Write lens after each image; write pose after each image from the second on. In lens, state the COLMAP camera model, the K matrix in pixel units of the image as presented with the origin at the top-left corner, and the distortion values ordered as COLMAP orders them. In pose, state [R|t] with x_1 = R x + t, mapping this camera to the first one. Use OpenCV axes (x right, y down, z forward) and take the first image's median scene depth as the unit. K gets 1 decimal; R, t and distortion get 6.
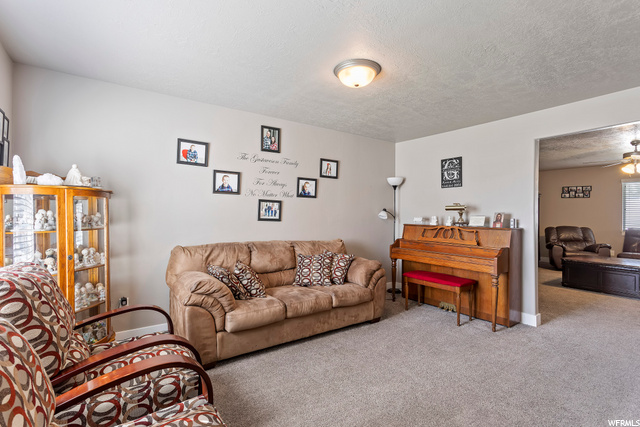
lens RADIAL K [[314.7, 0, 316.7], [0, 314.7, 212.0], [0, 0, 1]] dist [0.014430, 0.002094]
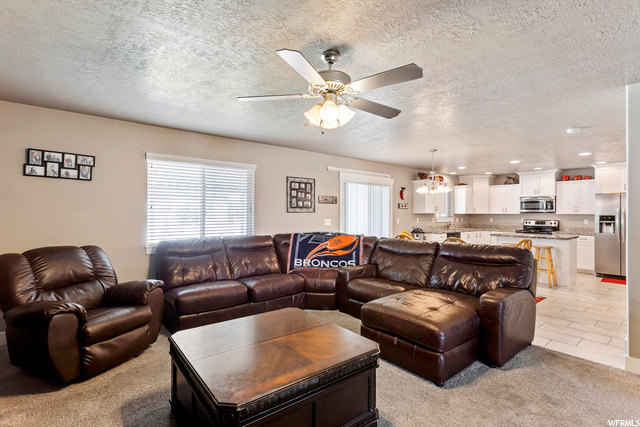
lens RADIAL K [[314.7, 0, 311.7], [0, 314.7, 211.8], [0, 0, 1]] dist [0.014430, 0.002094]
pose [[-0.045547, 0.002834, 0.998958, 0.387050], [-0.006827, 0.999972, -0.003148, -0.000357], [-0.998939, -0.006963, -0.045526, 0.715586]]
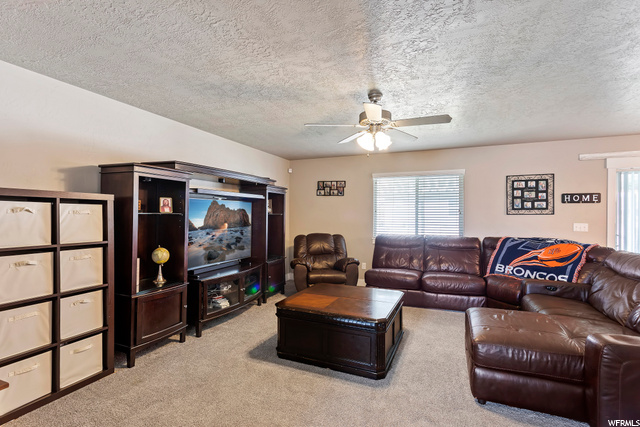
lens RADIAL K [[314.7, 0, 317.3], [0, 314.7, 214.0], [0, 0, 1]] dist [0.014430, 0.002094]
pose [[0.858568, -0.000533, 0.512699, 0.419525], [-0.001747, 0.999991, 0.003965, -0.003963], [-0.512696, -0.004300, 0.858559, 0.383423]]
